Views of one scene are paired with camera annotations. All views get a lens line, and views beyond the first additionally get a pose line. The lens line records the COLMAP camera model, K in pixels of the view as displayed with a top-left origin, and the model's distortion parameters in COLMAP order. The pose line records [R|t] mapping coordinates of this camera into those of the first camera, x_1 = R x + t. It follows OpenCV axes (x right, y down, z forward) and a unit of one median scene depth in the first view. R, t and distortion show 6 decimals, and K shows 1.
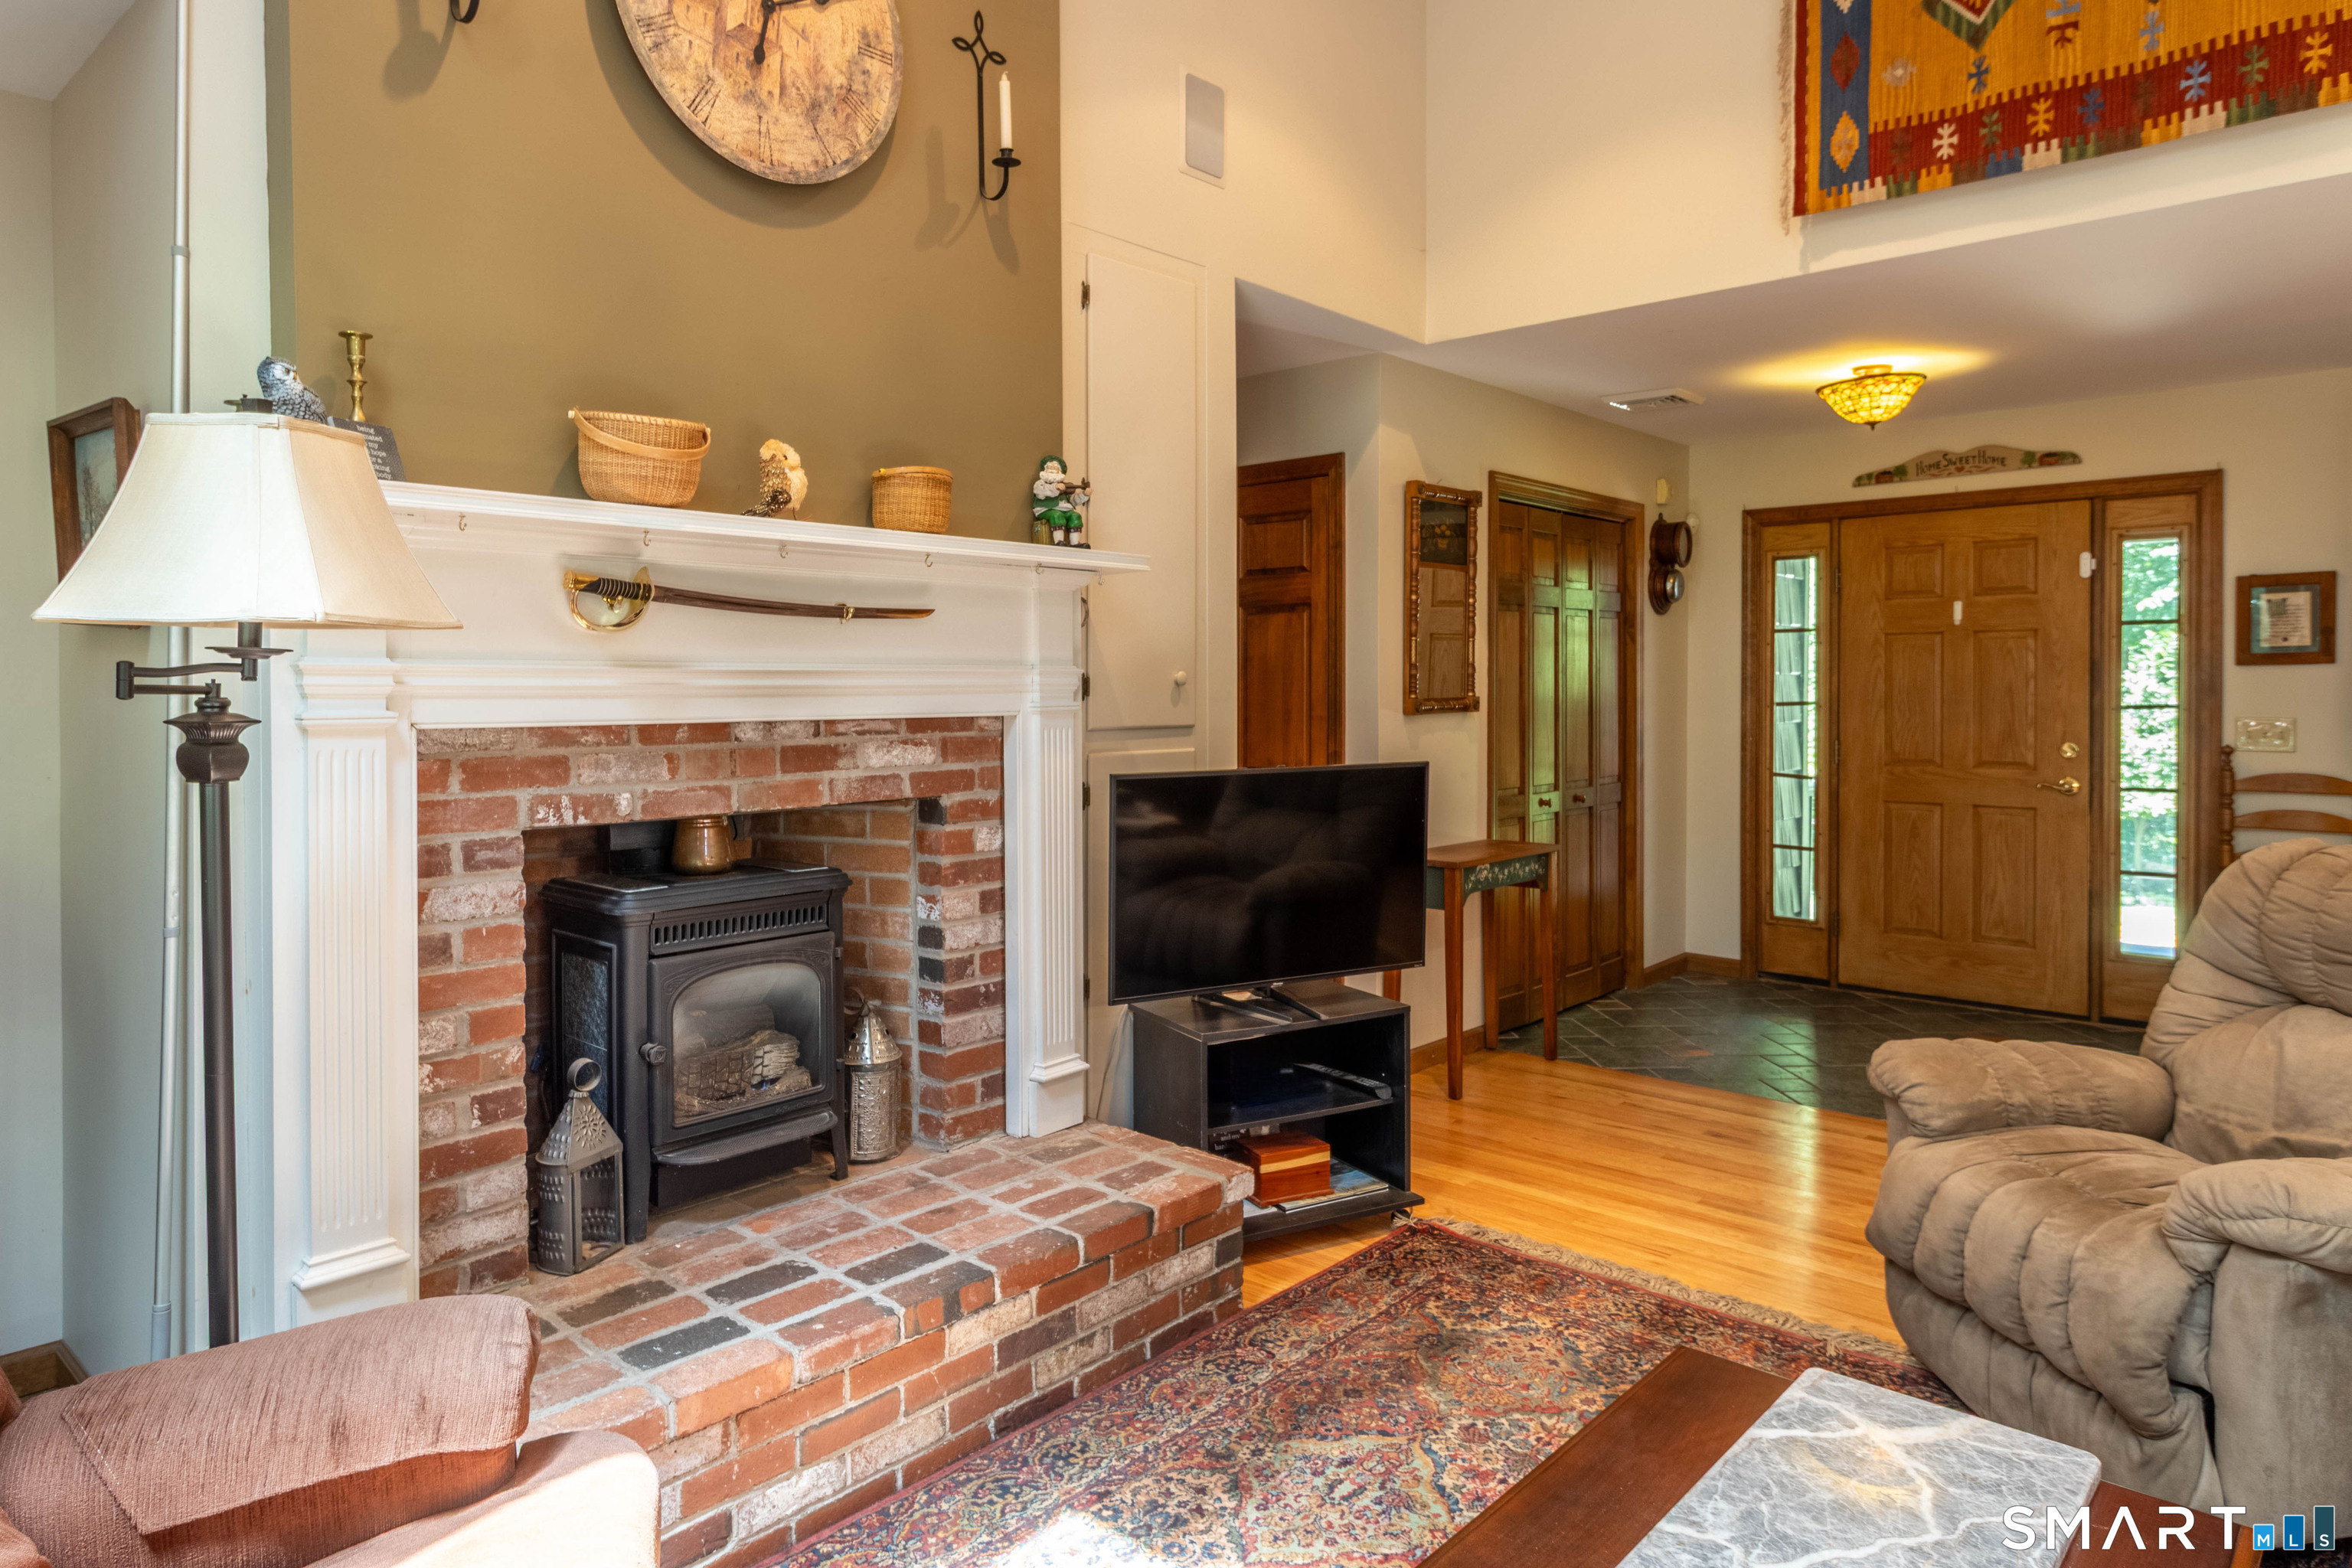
lens RADIAL K [[1348.4, 0, 1187.9], [0, 1348.4, 705.0], [0, 0, 1]] dist [-0.000841, 0.000389]
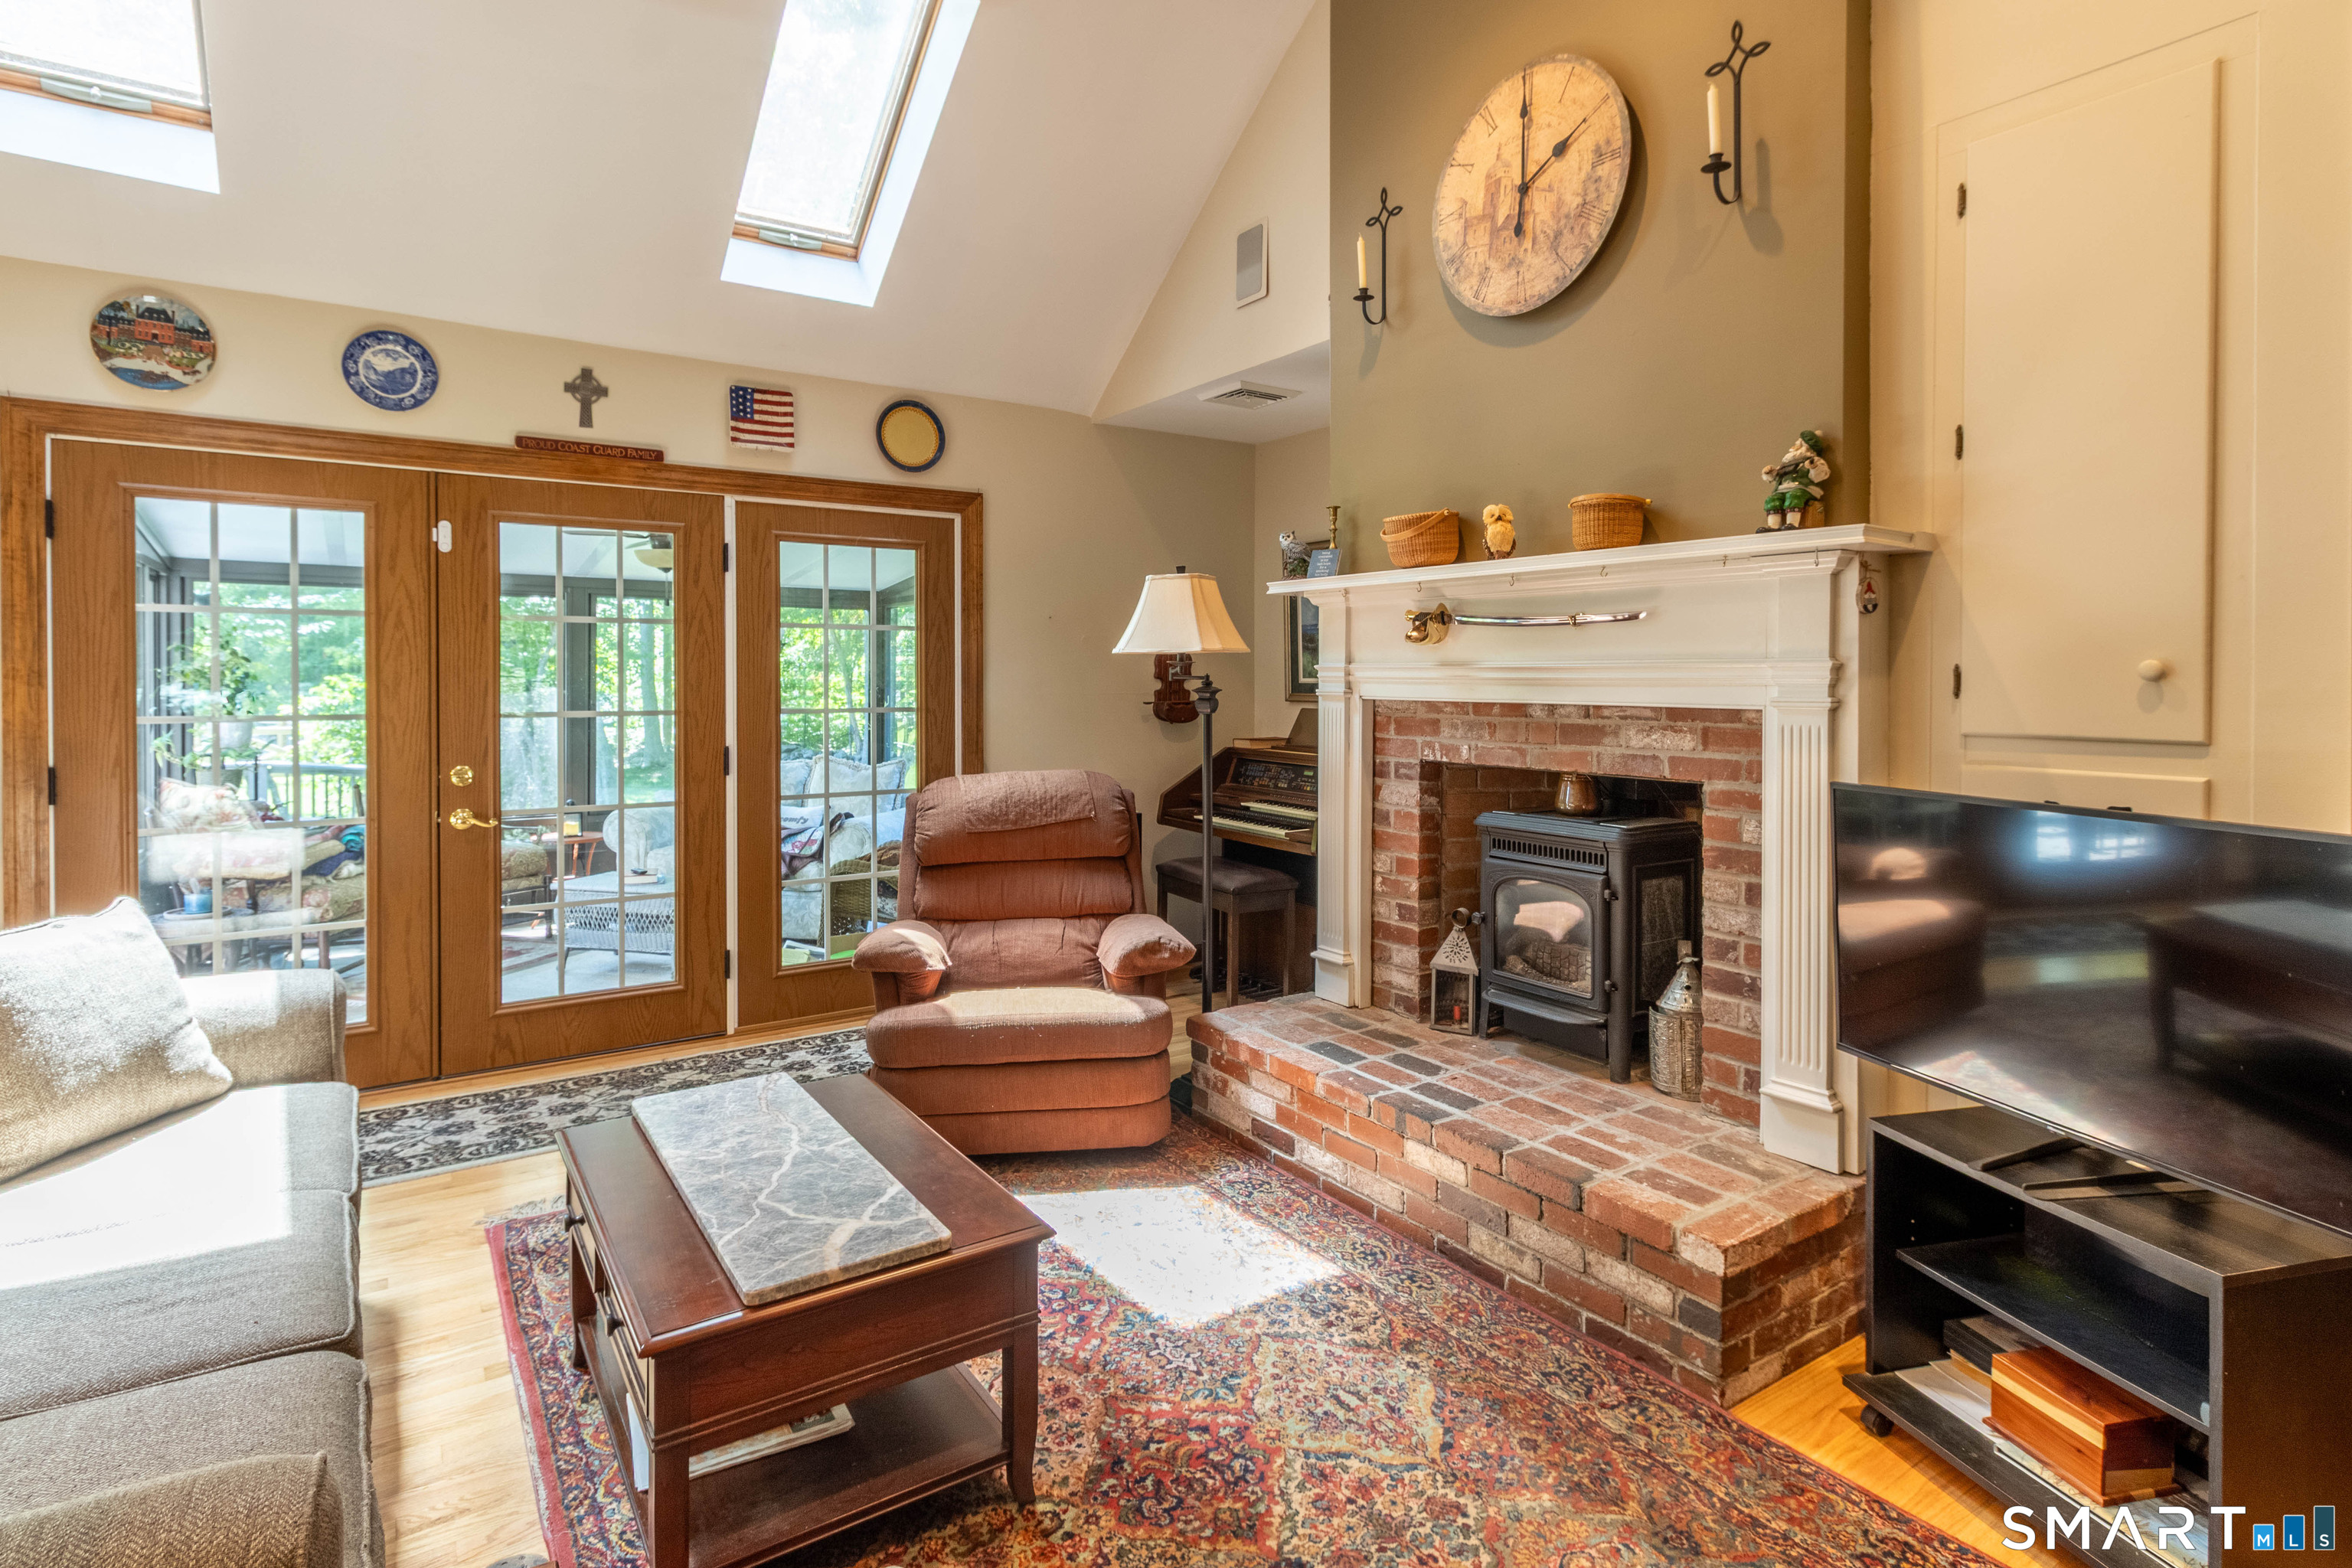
lens RADIAL K [[1140.0, 0, 1178.1], [0, 1140.0, 685.0], [0, 0, 1]] dist [0.000332, 0.000102]
pose [[-0.200341, 0.010570, -0.979669, 0.922953], [-0.015574, 0.999781, 0.013972, -0.018092], [0.979603, 0.018057, -0.200132, 0.901693]]
